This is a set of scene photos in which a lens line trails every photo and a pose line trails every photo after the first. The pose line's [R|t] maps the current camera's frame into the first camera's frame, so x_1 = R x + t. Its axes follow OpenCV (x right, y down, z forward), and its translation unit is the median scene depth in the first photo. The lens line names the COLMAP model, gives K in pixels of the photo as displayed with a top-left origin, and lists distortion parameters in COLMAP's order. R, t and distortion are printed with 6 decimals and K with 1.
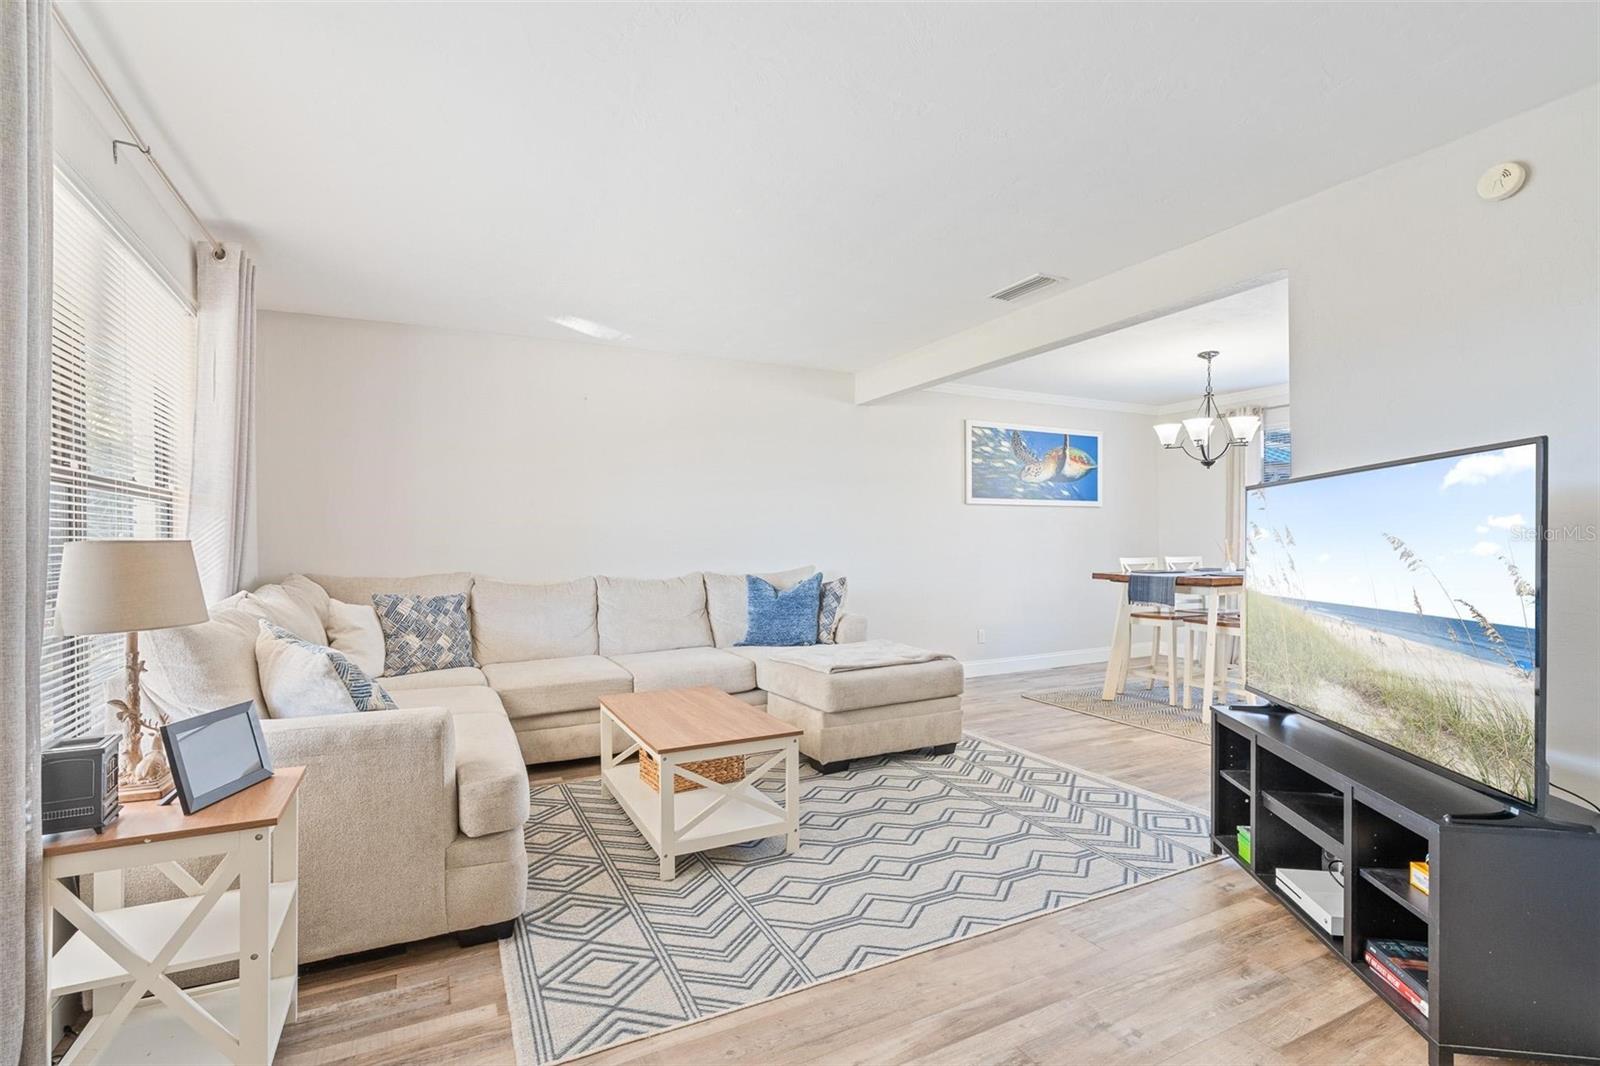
lens RADIAL K [[719.9, 0, 773.2], [0, 719.9, 568.7], [0, 0, 1]] dist [-0.011026, 0.004942]
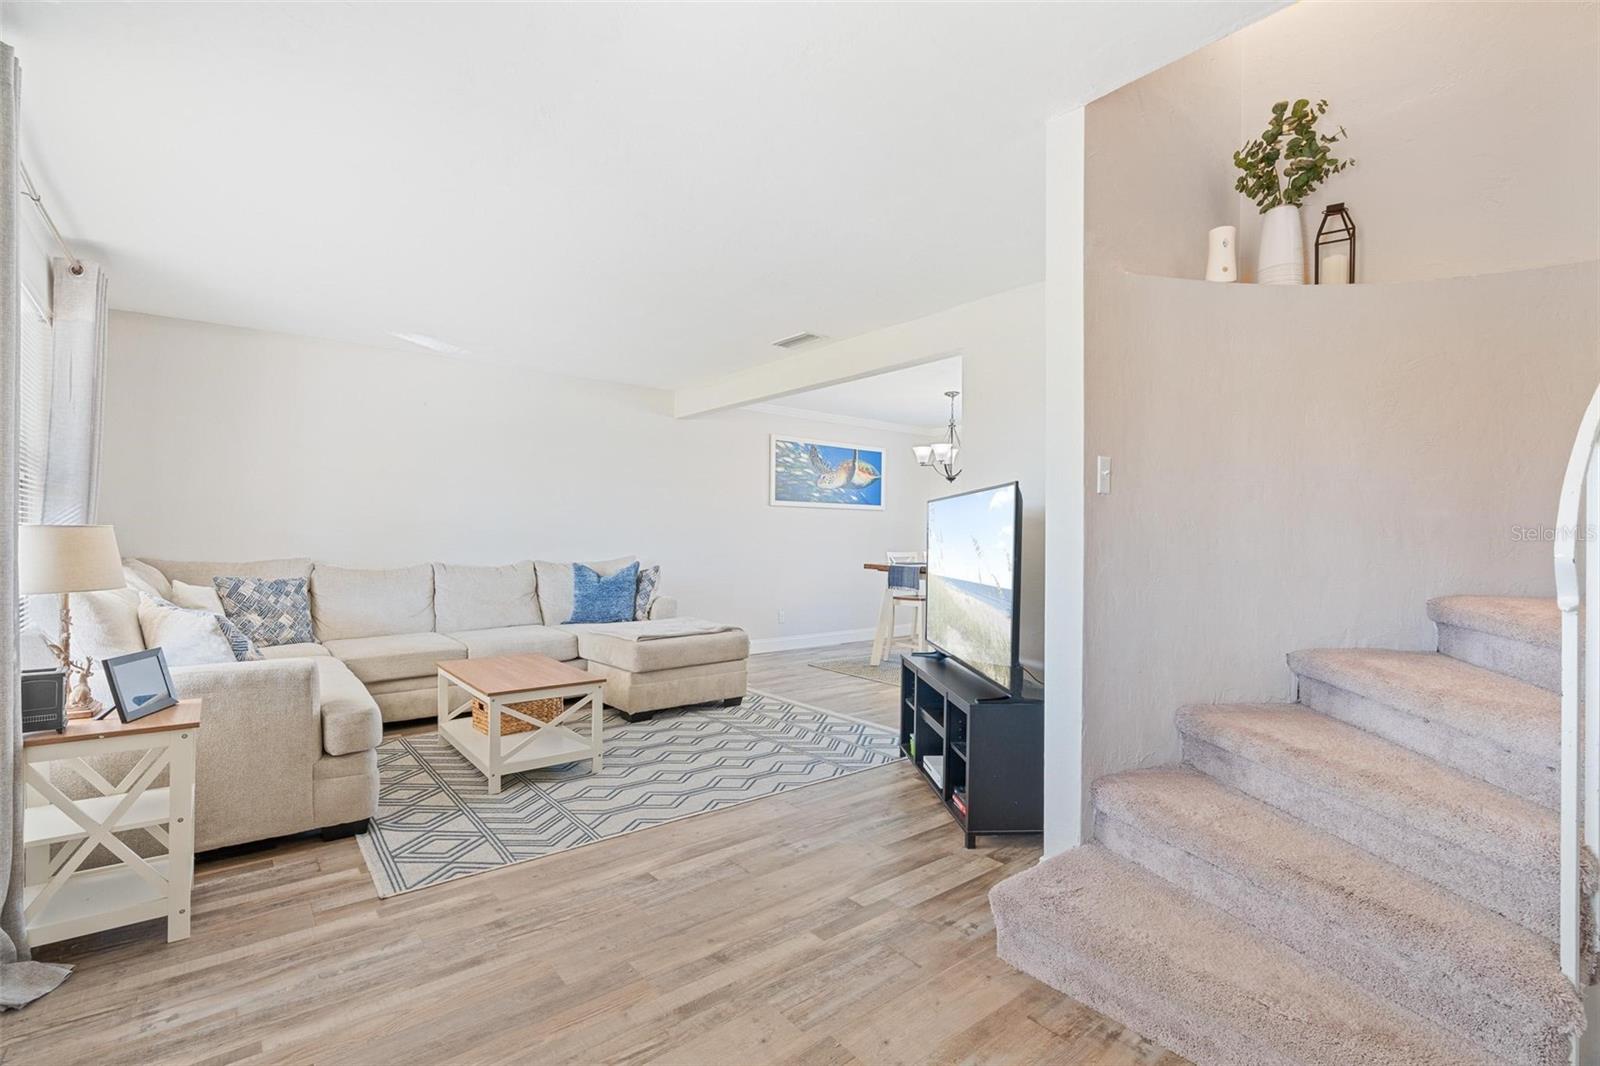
lens RADIAL K [[719.9, 0, 786.1], [0, 719.9, 555.0], [0, 0, 1]] dist [-0.011026, 0.004942]
pose [[0.974578, 0.009535, 0.223844, 0.048650], [-0.006872, 0.999896, -0.012675, 0.010348], [-0.223942, 0.010815, 0.974543, -0.260624]]
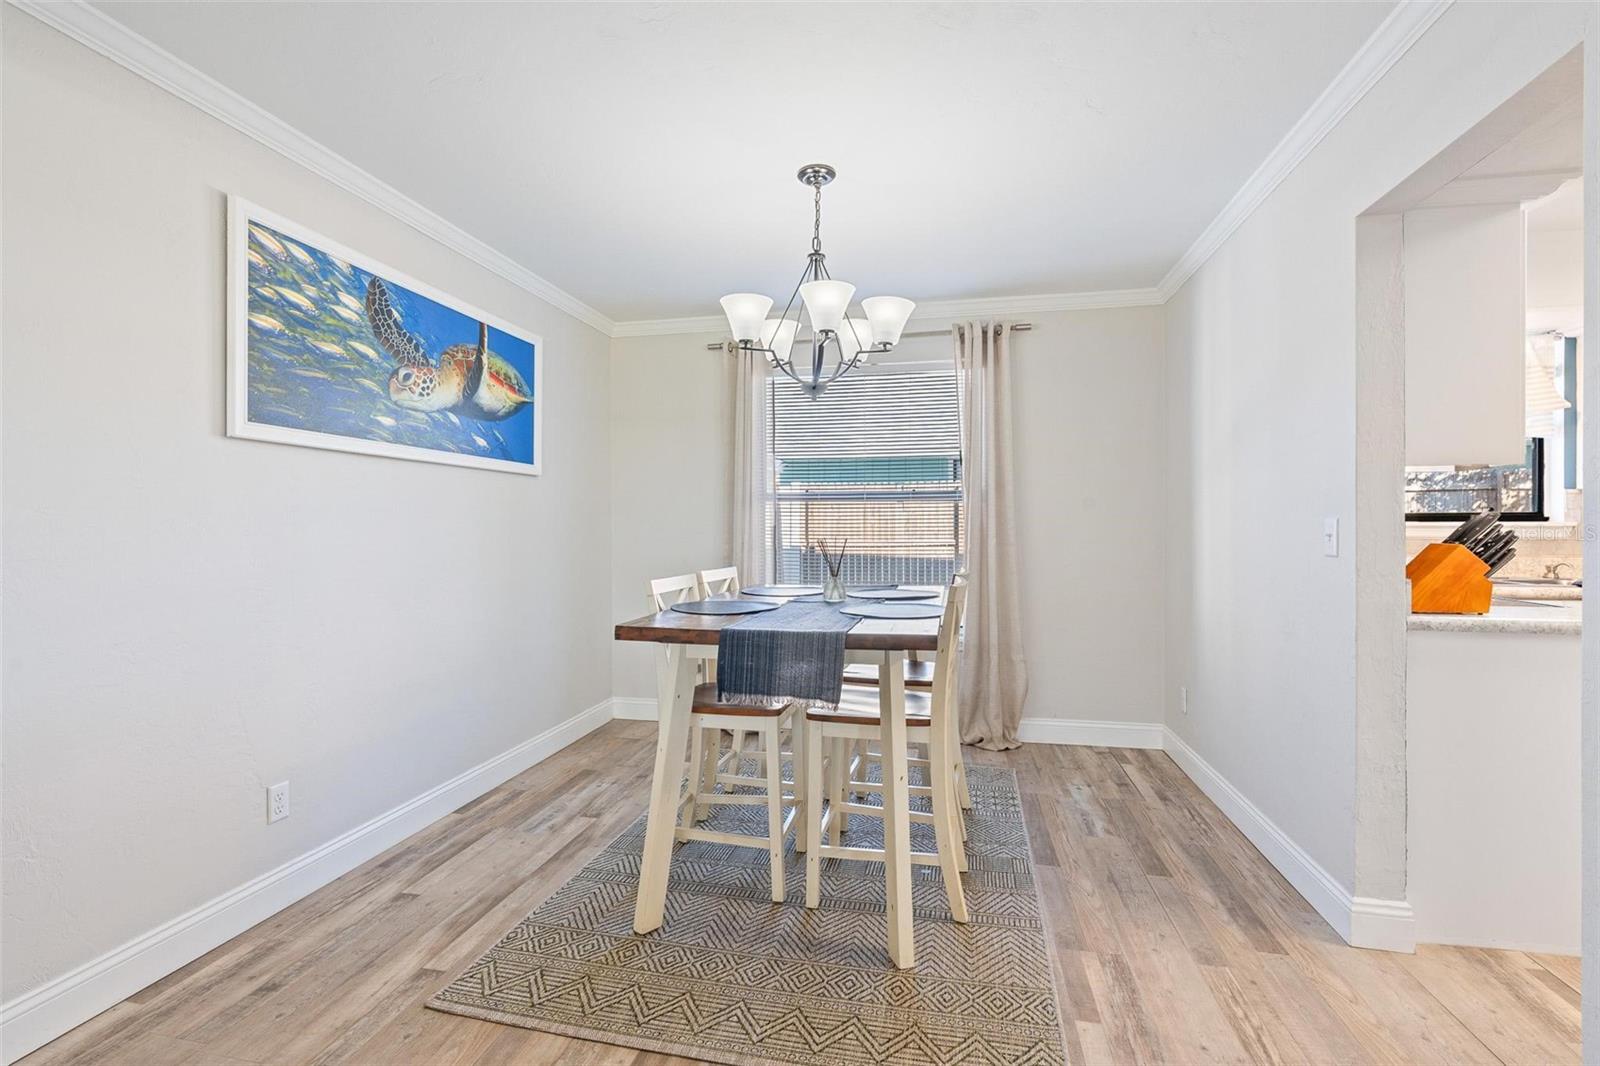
lens RADIAL K [[719.9, 0, 805.9], [0, 719.9, 526.7], [0, 0, 1]] dist [-0.011026, 0.004942]
pose [[0.602644, 0.006363, 0.797985, 0.267109], [0.026380, 0.999263, -0.027890, -0.049465], [-0.797574, 0.037858, 0.602032, 0.949587]]
